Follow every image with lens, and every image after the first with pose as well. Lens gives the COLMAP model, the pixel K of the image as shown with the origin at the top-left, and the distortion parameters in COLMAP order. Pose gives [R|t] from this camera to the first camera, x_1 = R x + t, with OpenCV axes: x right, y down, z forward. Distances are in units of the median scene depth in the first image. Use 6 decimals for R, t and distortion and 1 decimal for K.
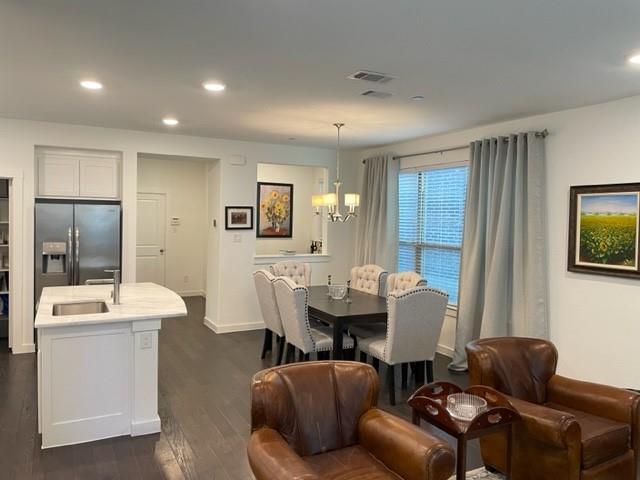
lens RADIAL K [[481.6, 0, 323.1], [0, 481.6, 234.2], [0, 0, 1]] dist [0.072580, -0.100747]
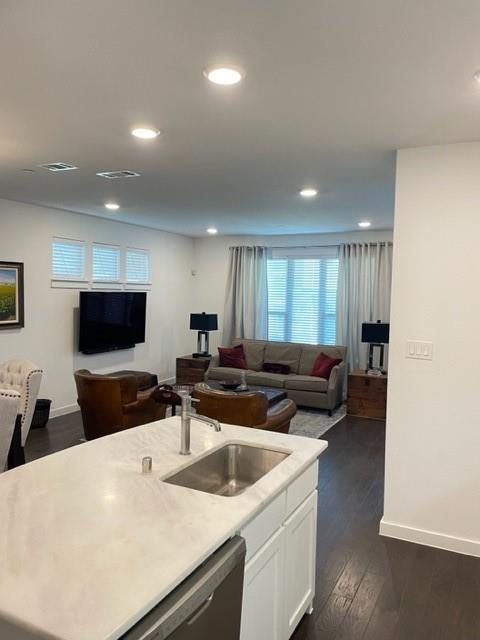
lens RADIAL K [[481.6, 0, 242.3], [0, 481.6, 319.7], [0, 0, 1]] dist [0.072580, -0.100747]
pose [[-0.576325, -0.071448, 0.814092, -0.663763], [0.004951, 0.995847, 0.090905, -0.044636], [-0.817206, 0.056421, -0.573578, 0.907494]]
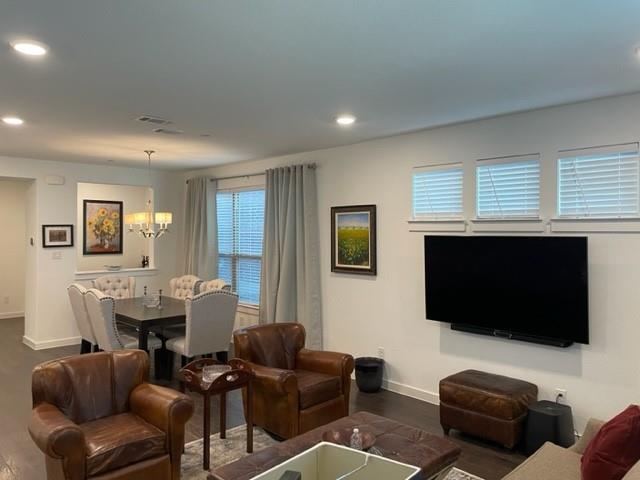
lens RADIAL K [[481.6, 0, 325.4], [0, 481.6, 234.4], [0, 0, 1]] dist [0.072580, -0.100747]
pose [[0.961059, -0.020094, 0.275613, 0.107023], [0.027641, 0.999341, -0.023525, 0.004169], [-0.274959, 0.030227, 0.960981, -0.189472]]
